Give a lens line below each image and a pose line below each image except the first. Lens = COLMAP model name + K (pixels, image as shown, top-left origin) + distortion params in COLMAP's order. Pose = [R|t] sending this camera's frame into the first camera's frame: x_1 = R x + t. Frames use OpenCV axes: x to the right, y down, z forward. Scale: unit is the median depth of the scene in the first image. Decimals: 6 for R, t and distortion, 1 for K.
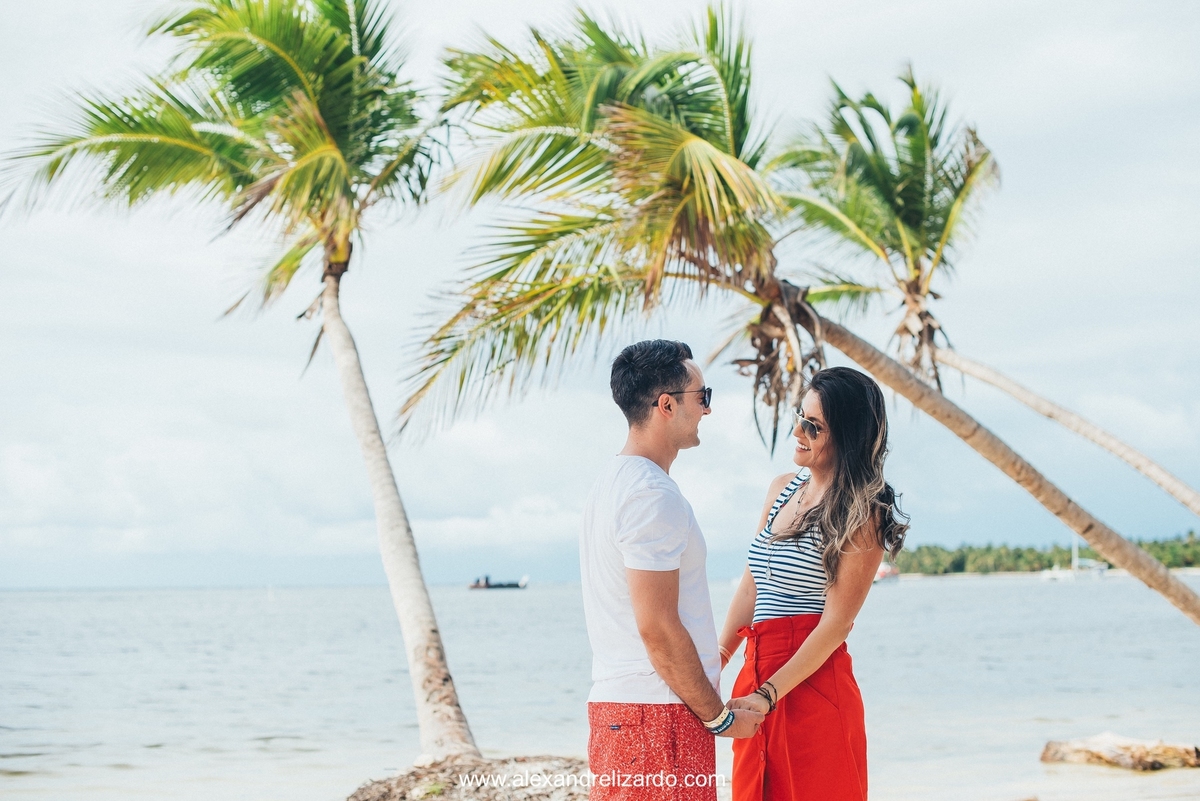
lens RADIAL K [[1769.0, 0, 612.9], [0, 1769.0, 397.8], [0, 0, 1]] dist [-0.114179, 0.000000]
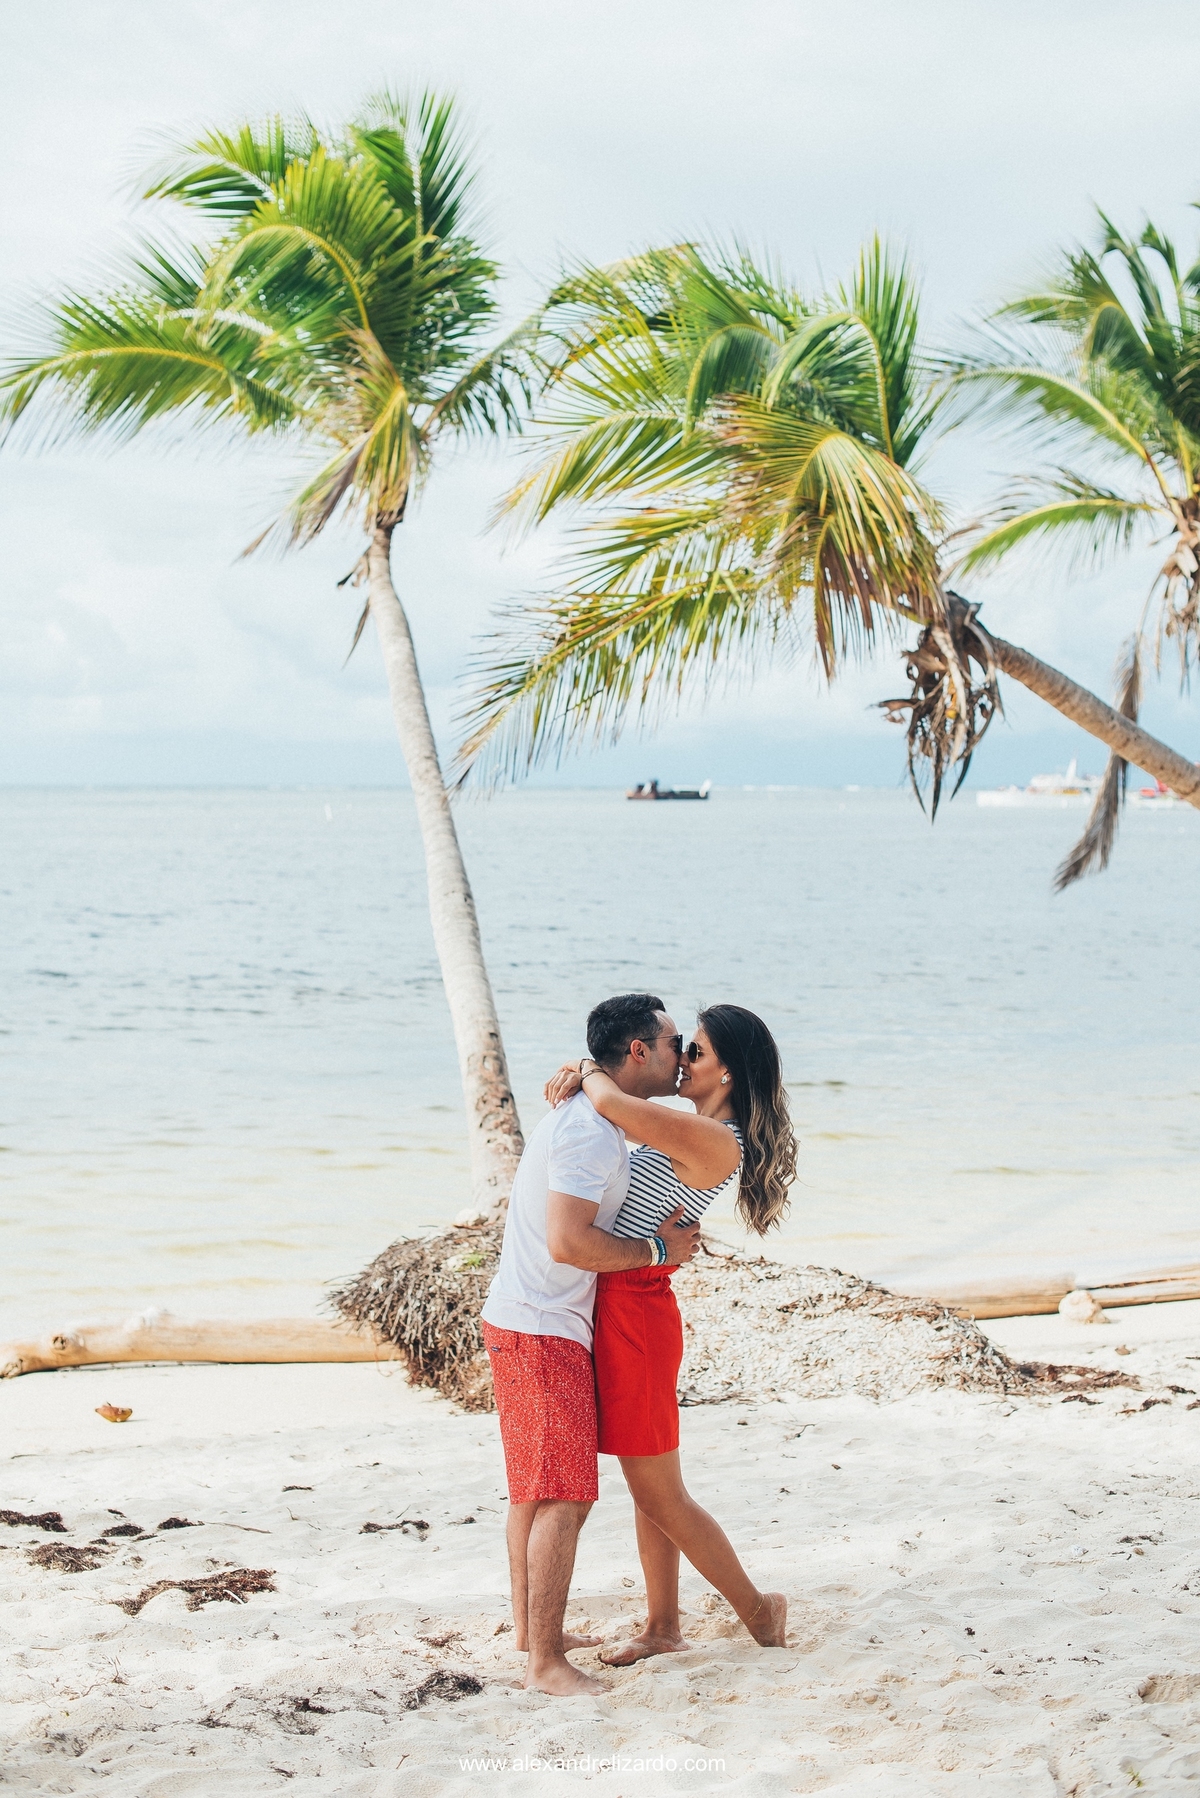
lens RADIAL K [[2650.6, 0, 676.6], [0, 2650.6, 865.9], [0, 0, 1]] dist [-0.114179, 0.000000]
pose [[0.997745, 0.025847, -0.061945, 0.051451], [-0.017076, 0.990264, 0.138153, -0.105140], [0.064913, -0.136783, 0.988472, -0.168464]]
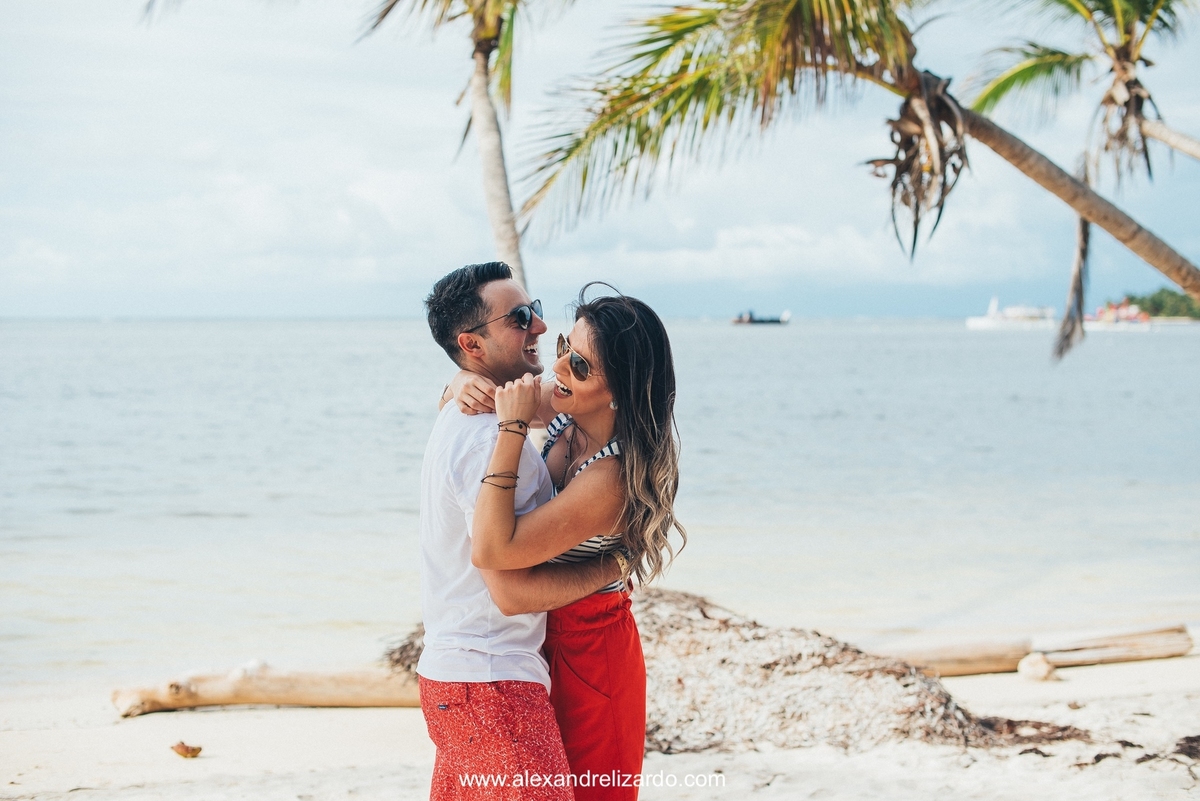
lens RADIAL K [[1769.0, 0, 625.2], [0, 1769.0, 352.5], [0, 0, 1]] dist [-0.114179, 0.000000]
pose [[0.989457, 0.022558, -0.143058, 0.075181], [-0.004327, 0.991959, 0.126490, -0.035544], [0.144761, -0.124537, 0.981598, 0.050146]]
